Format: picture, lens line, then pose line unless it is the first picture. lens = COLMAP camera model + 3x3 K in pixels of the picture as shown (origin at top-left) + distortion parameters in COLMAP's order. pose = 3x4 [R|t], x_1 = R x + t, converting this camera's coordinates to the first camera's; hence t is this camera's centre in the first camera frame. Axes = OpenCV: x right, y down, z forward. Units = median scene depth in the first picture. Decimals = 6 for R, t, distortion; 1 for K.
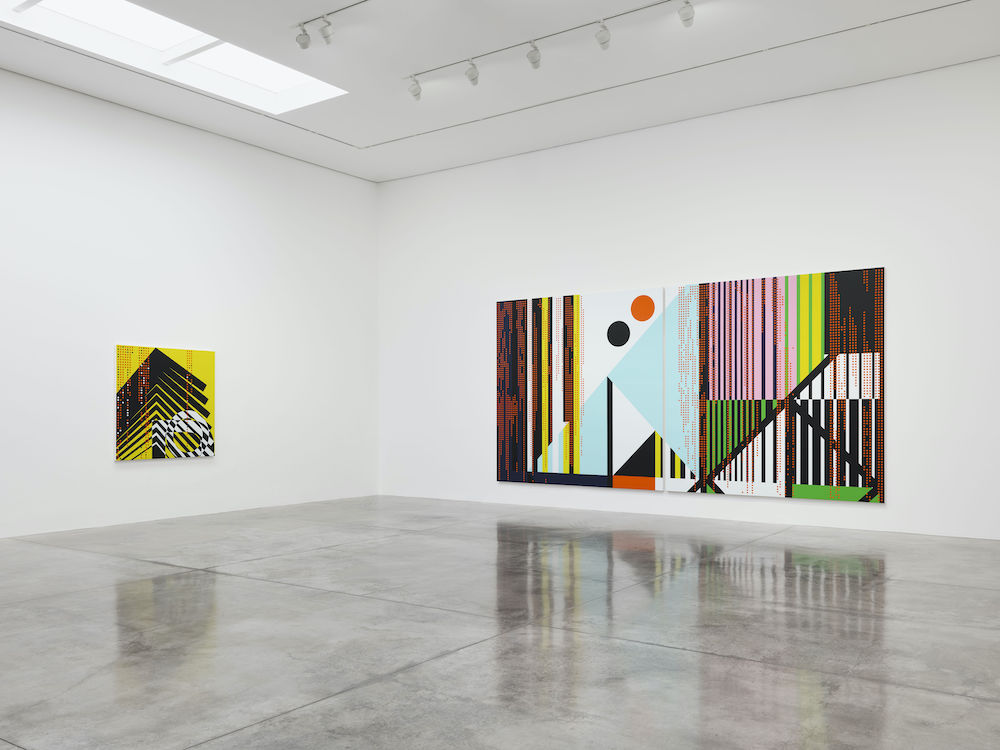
lens RADIAL K [[869.3, 0, 499.8], [0, 869.3, 408.3], [0, 0, 1]] dist [0.004045, -0.000575]
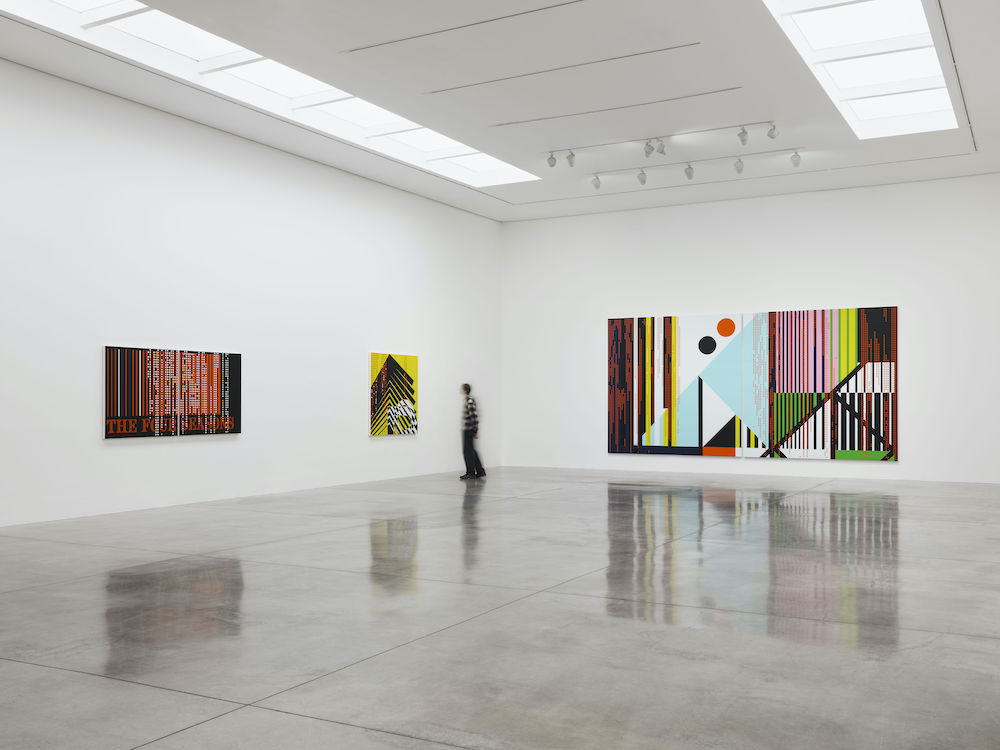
lens RADIAL K [[969.6, 0, 503.9], [0, 969.6, 388.1], [0, 0, 1]] dist [0.007544, 0.006168]
pose [[0.993541, 0.003059, 0.113434, -0.386117], [-0.001763, 0.999932, -0.011522, 0.001870], [-0.113461, 0.011248, 0.993479, -0.540928]]
